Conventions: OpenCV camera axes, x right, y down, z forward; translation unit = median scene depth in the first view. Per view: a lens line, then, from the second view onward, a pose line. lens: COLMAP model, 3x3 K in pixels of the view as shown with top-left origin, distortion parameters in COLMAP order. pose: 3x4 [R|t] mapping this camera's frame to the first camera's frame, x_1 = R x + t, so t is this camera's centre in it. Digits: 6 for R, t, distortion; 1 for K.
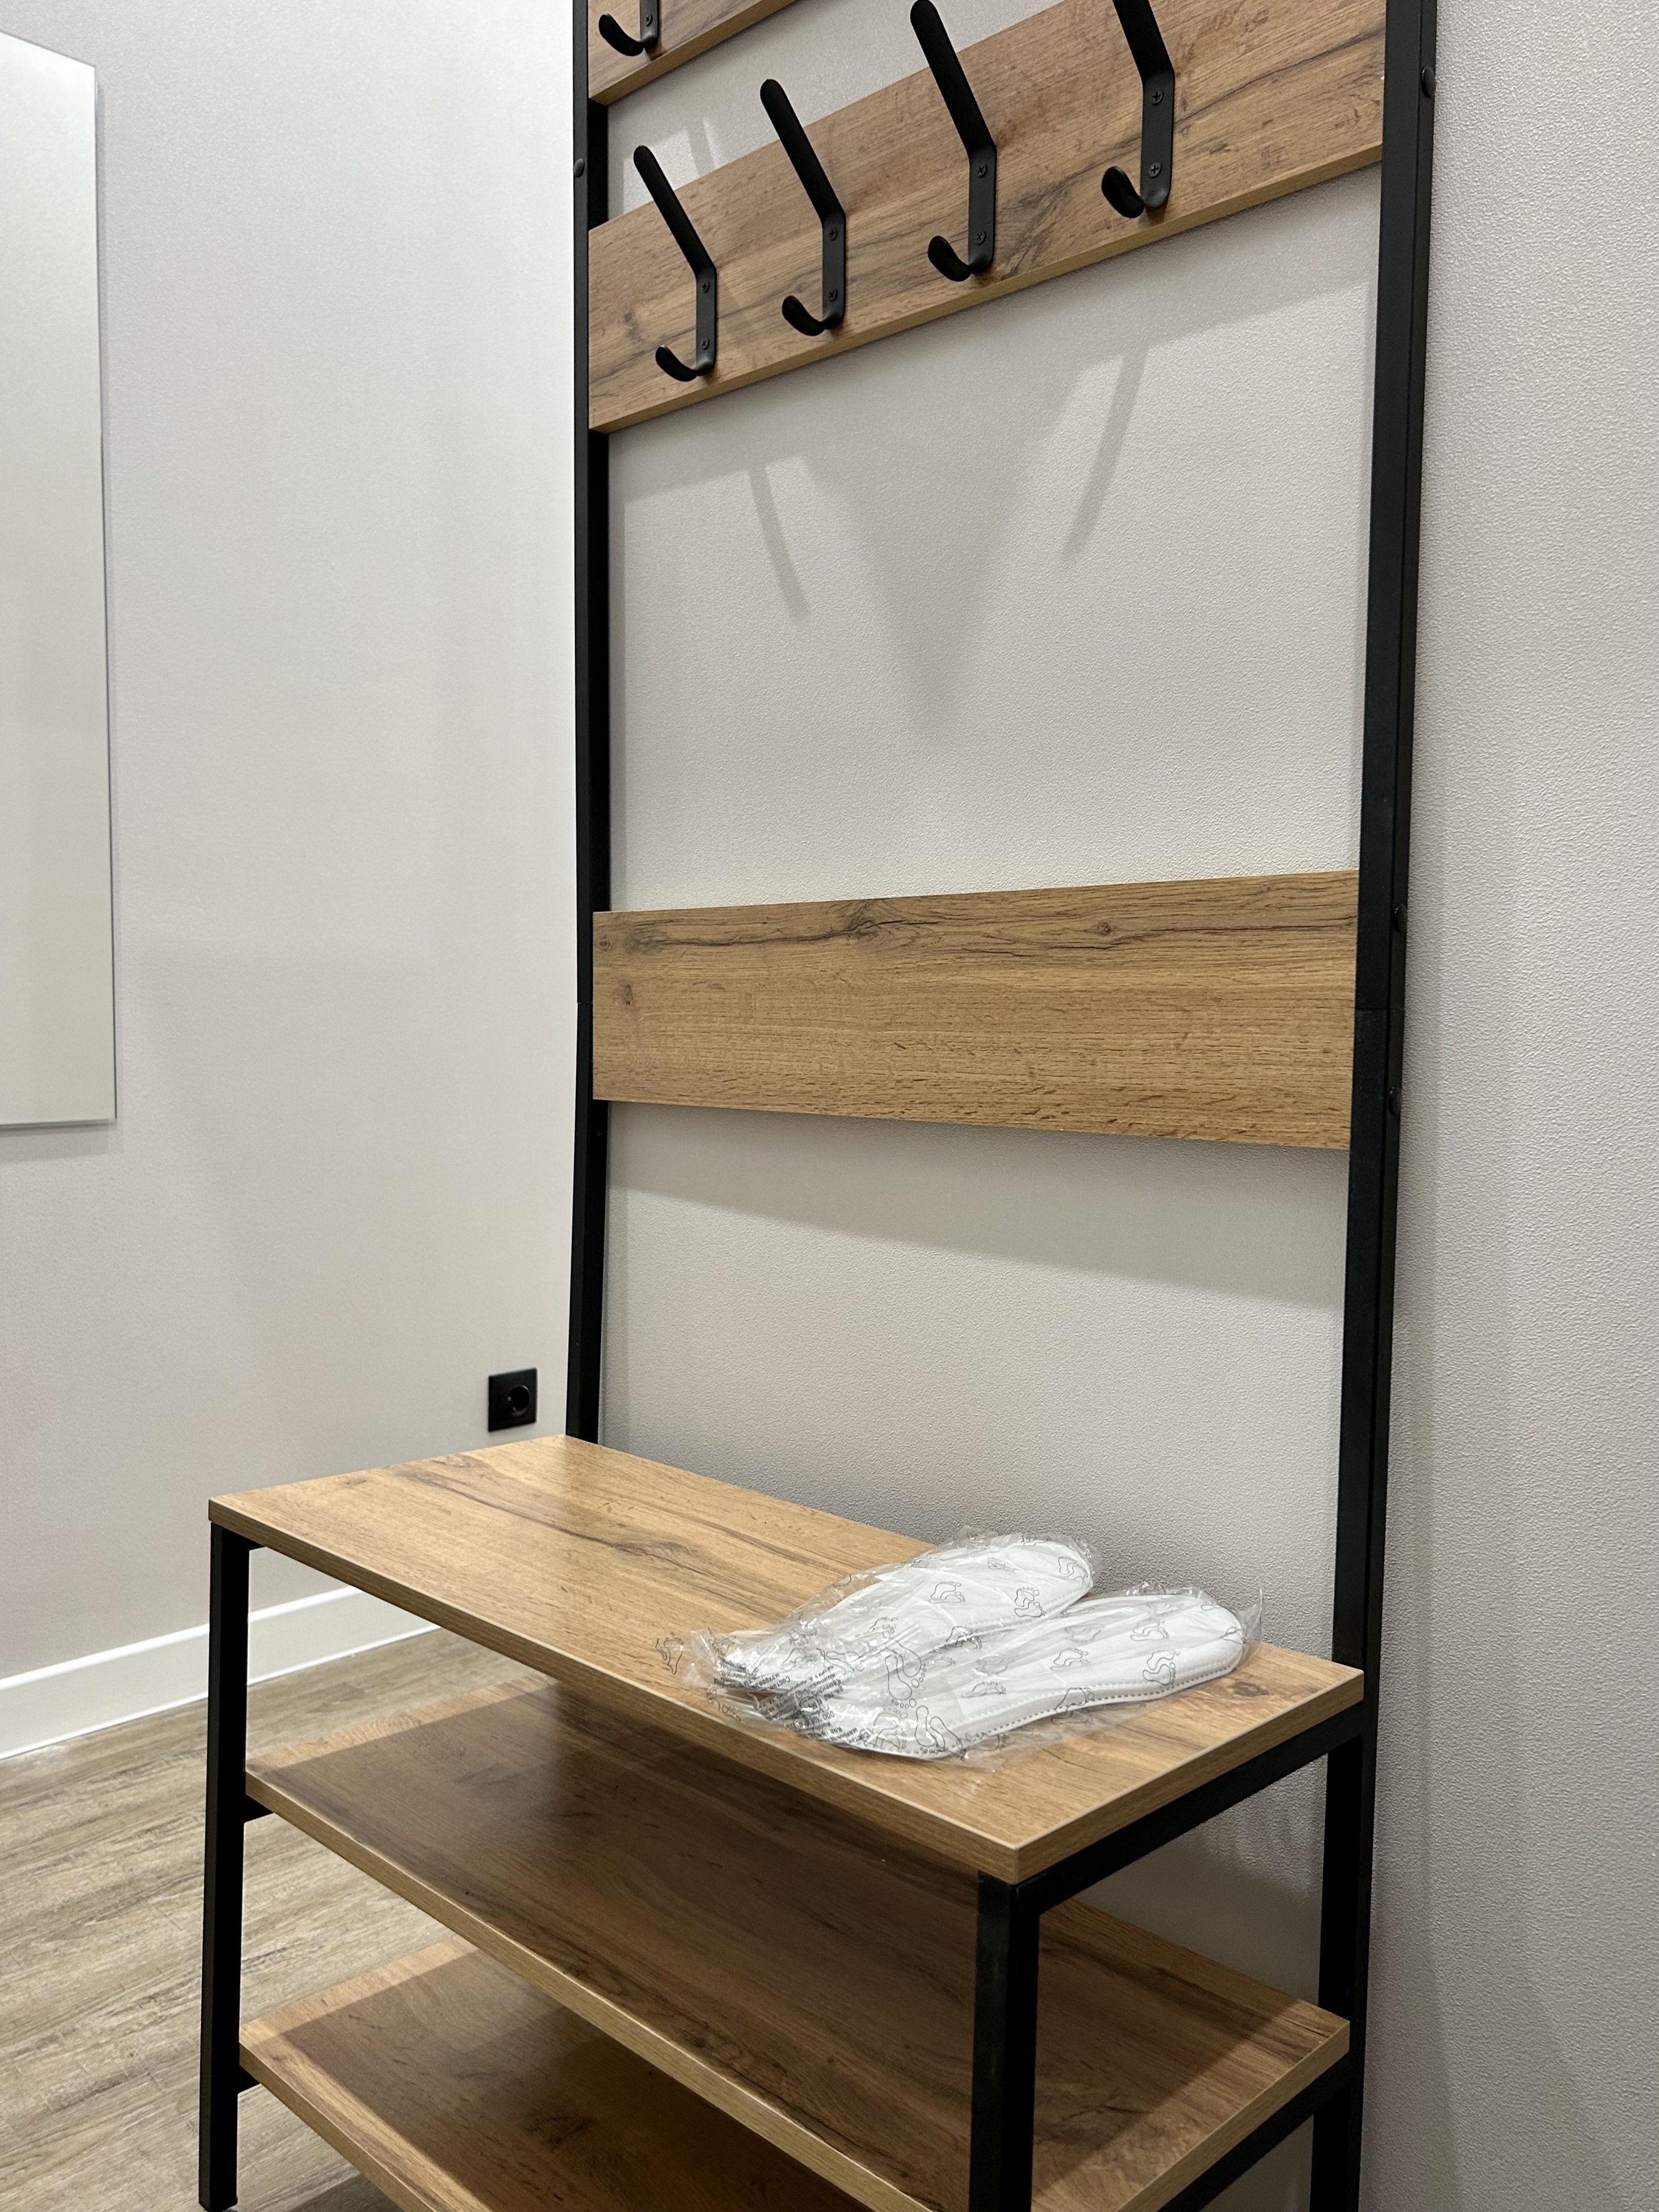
lens RADIAL K [[1678.5, 0, 830.8], [0, 1678.5, 1086.4], [0, 0, 1]] dist [0.042206, -0.047143]
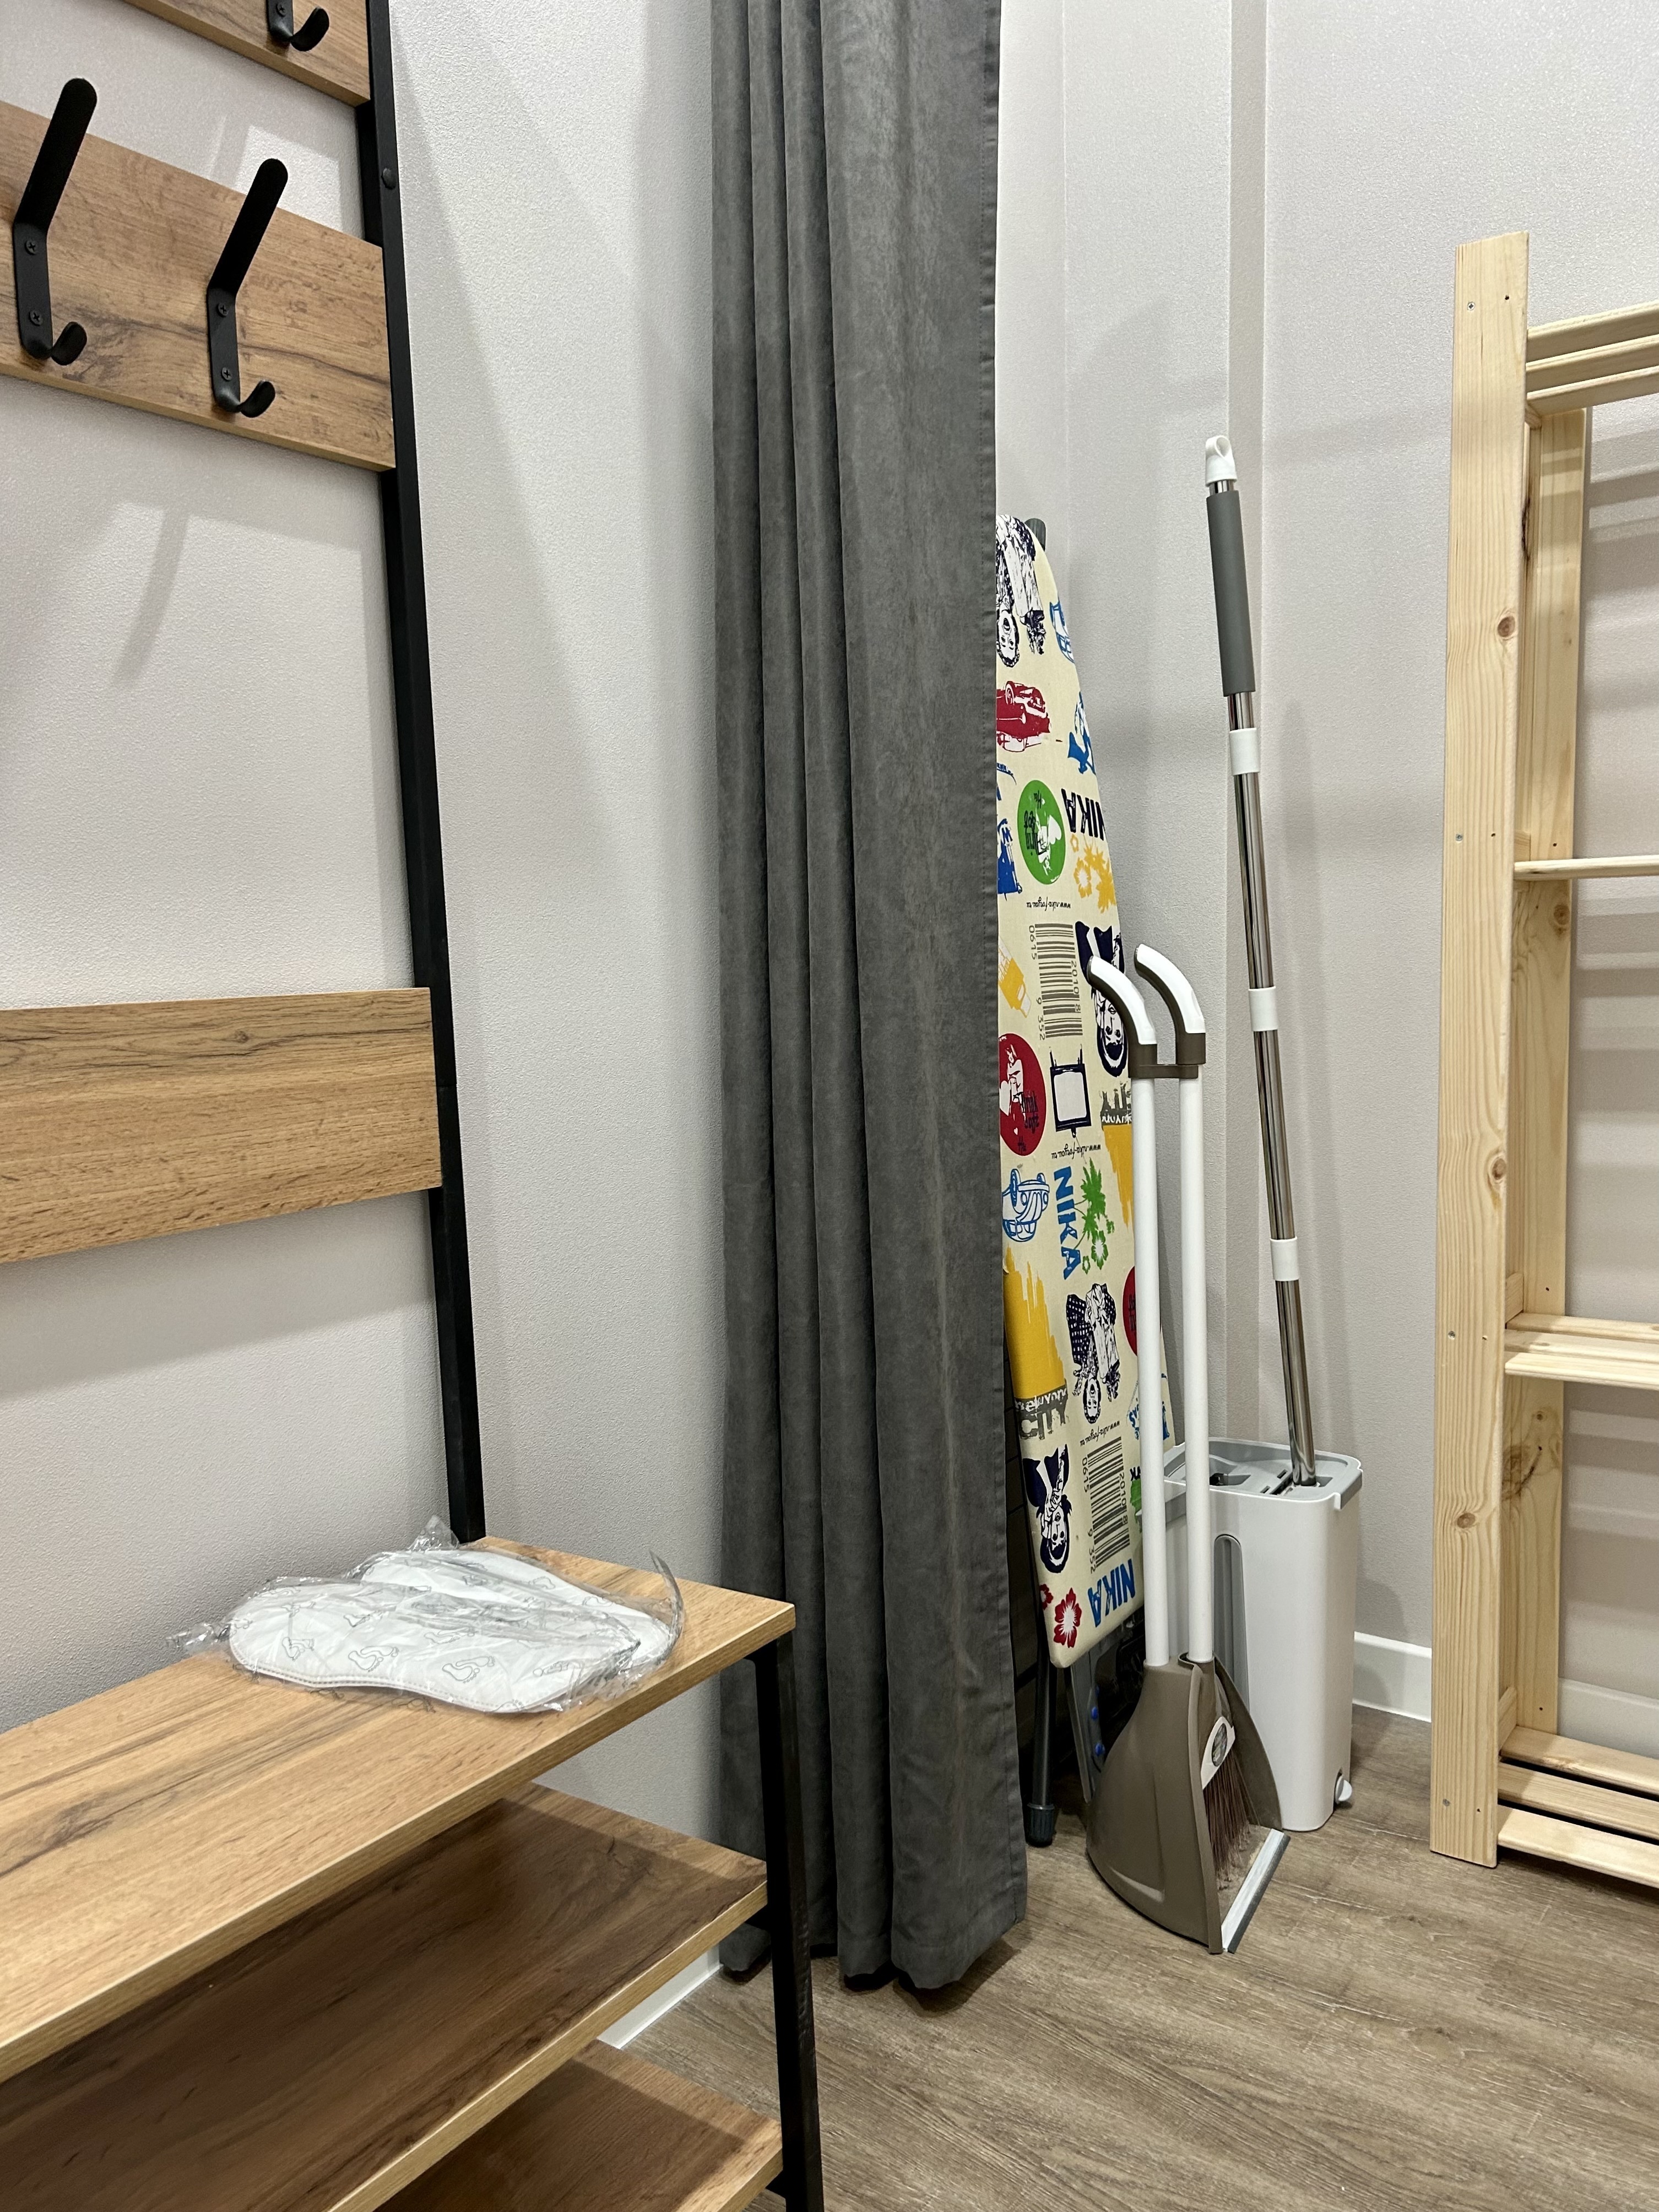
lens RADIAL K [[1678.5, 0, 830.8], [0, 1678.5, 1086.4], [0, 0, 1]] dist [0.042206, -0.047143]
pose [[-0.127758, -0.087195, 0.987965, -0.980384], [0.076418, 0.992301, 0.097459, -0.138565], [-0.988857, 0.087950, -0.120112, 0.740738]]
